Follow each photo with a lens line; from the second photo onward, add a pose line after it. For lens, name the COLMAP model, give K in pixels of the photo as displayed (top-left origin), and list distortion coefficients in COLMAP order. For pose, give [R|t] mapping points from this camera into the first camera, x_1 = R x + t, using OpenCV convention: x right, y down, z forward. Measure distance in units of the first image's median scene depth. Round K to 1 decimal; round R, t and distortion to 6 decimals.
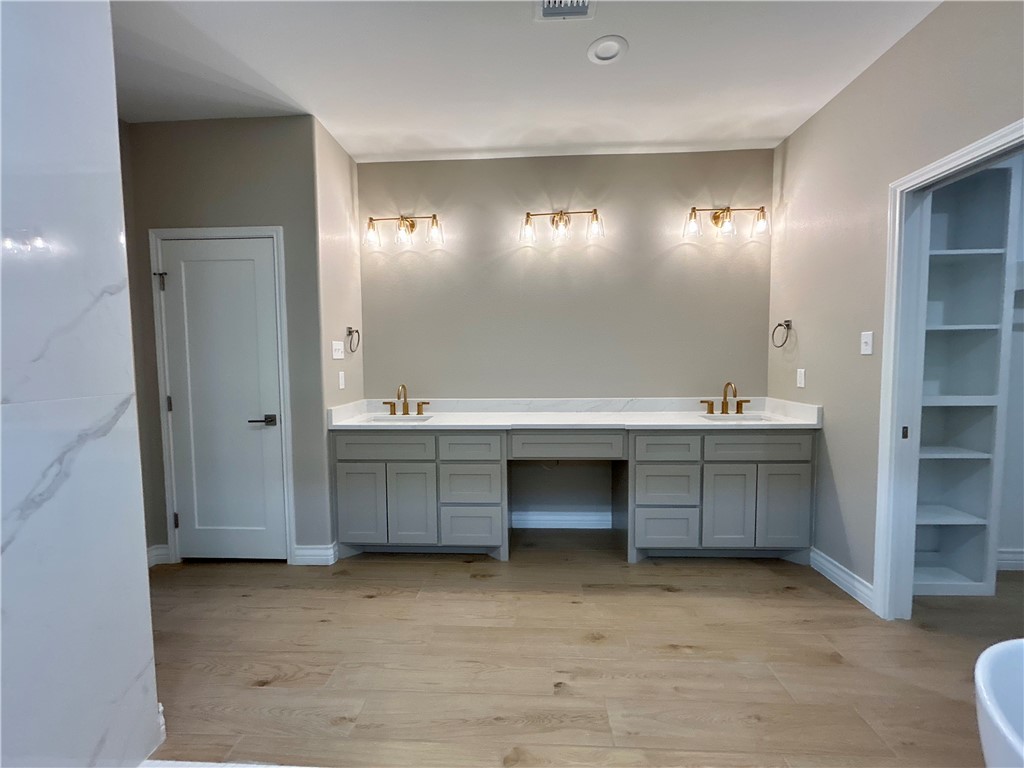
lens RADIAL K [[413.9, 0, 510.7], [0, 413.9, 383.3], [0, 0, 1]] dist [-0.002168, 0.000519]
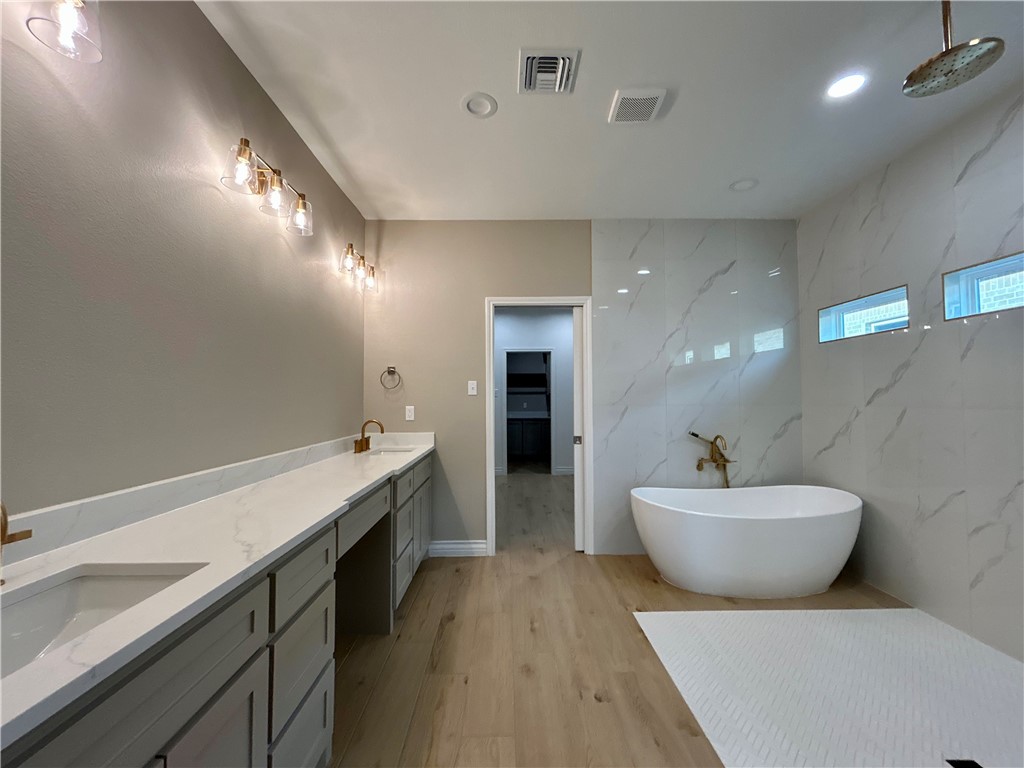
lens RADIAL K [[413.9, 0, 510.7], [0, 413.9, 383.3], [0, 0, 1]] dist [-0.002168, 0.000519]
pose [[-0.063794, 0.050563, 0.996681, -0.751704], [0.063431, 0.996902, -0.046514, -0.031976], [-0.995945, 0.060253, -0.066804, 0.968549]]
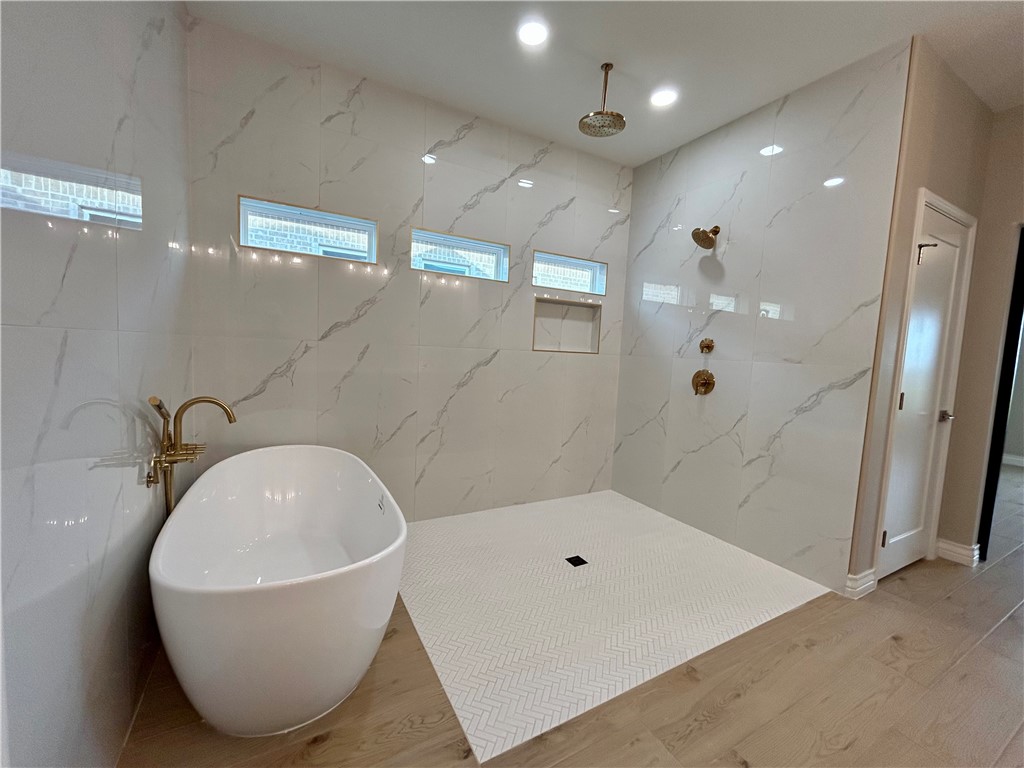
lens RADIAL K [[413.9, 0, 510.7], [0, 413.9, 383.3], [0, 0, 1]] dist [-0.002168, 0.000519]
pose [[-0.849497, 0.016333, -0.527340, 0.670806], [-0.067309, 0.987998, 0.139030, -0.026949], [0.523281, 0.153601, -0.838202, 1.010258]]
